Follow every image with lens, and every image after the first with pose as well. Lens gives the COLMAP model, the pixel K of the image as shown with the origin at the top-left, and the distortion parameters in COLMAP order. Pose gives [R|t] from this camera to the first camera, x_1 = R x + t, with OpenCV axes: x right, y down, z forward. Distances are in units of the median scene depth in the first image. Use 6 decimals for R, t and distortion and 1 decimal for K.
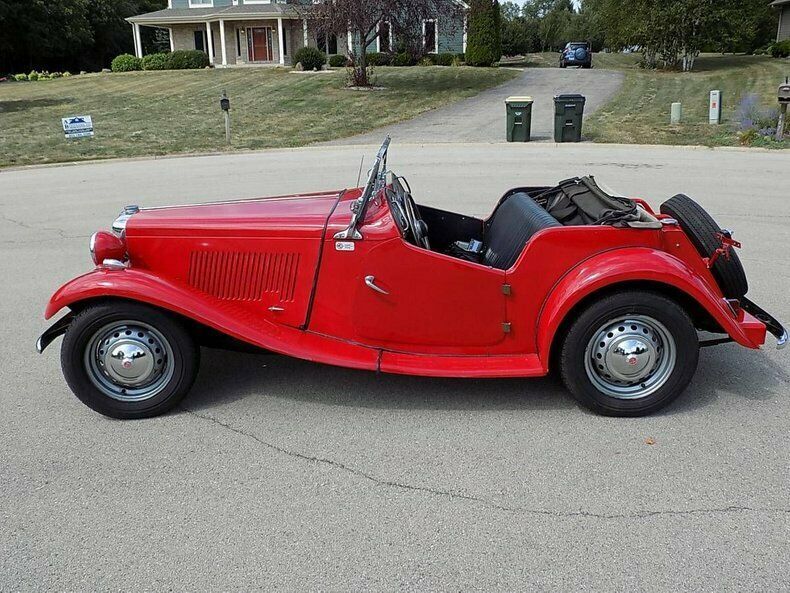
lens RADIAL K [[727.6, 0, 384.9], [0, 727.6, 303.5], [0, 0, 1]] dist [0.005174, 0.000000]
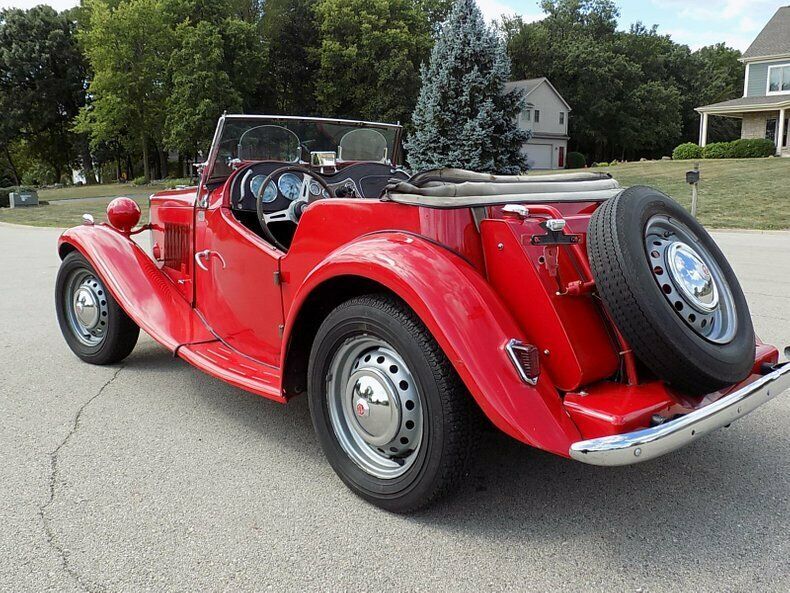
lens RADIAL K [[727.6, 0, 395.5], [0, 727.6, 296.8], [0, 0, 1]] dist [0.005174, 0.000000]
pose [[0.718863, 0.146475, -0.679545, 0.112308], [-0.237330, 0.970527, -0.041865, 0.000299], [0.653384, 0.191372, 0.732439, 0.077291]]
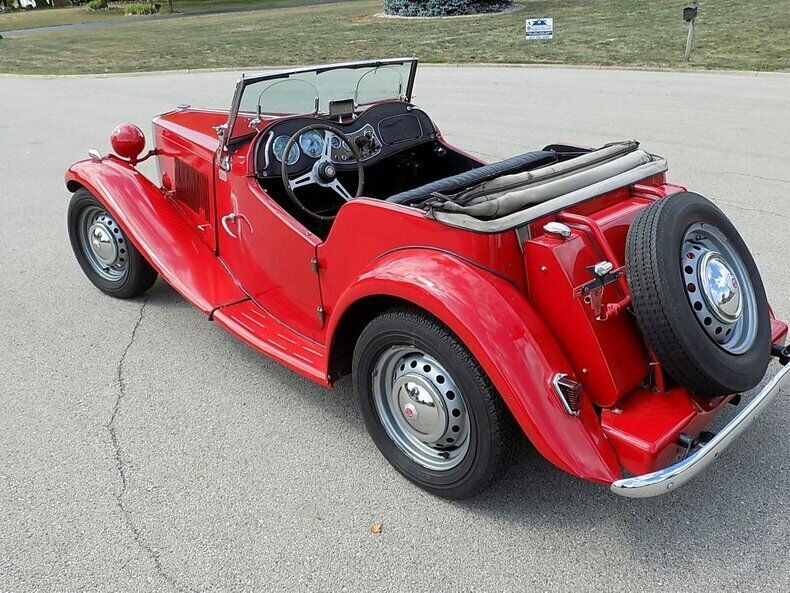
lens RADIAL K [[727.6, 0, 400.3], [0, 727.6, 298.9], [0, 0, 1]] dist [0.005174, 0.000000]
pose [[0.746510, 0.289473, -0.599106, 0.103235], [-0.221296, 0.957162, 0.186734, -0.021980], [0.627496, -0.006819, 0.778590, 0.066059]]
